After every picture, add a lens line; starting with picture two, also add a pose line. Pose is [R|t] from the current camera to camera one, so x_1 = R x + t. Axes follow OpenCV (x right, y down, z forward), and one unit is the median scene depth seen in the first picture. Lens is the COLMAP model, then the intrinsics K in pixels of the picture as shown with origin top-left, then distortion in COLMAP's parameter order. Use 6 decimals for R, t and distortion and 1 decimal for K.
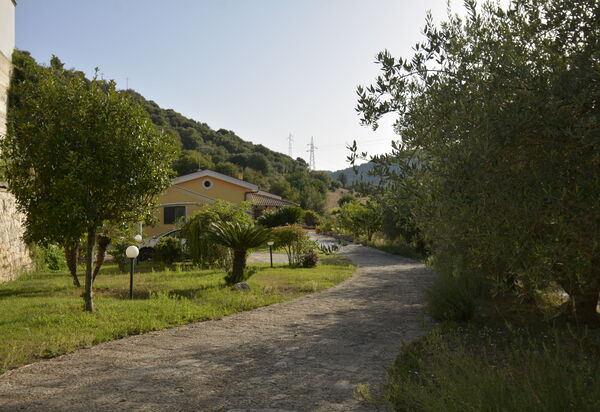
lens RADIAL K [[318.0, 0, 300.0], [0, 318.0, 206.0], [0, 0, 1]] dist [0.001131, 0.000466]
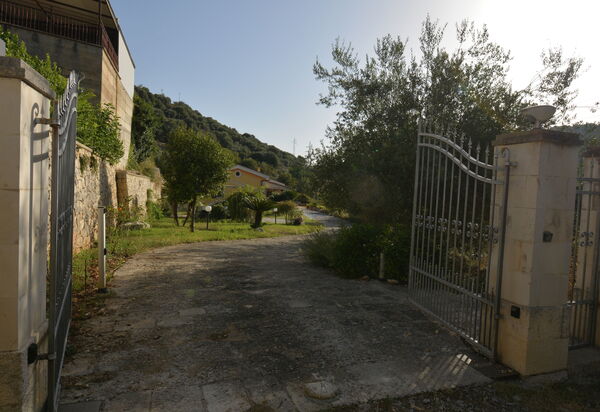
lens RADIAL K [[318.0, 0, 300.0], [0, 318.0, 206.0], [0, 0, 1]] dist [0.001131, 0.000466]
pose [[0.998412, 0.042325, -0.037168, 0.072986], [-0.040429, 0.997912, 0.050370, -0.002491], [0.039222, -0.048787, 0.998039, -0.513806]]
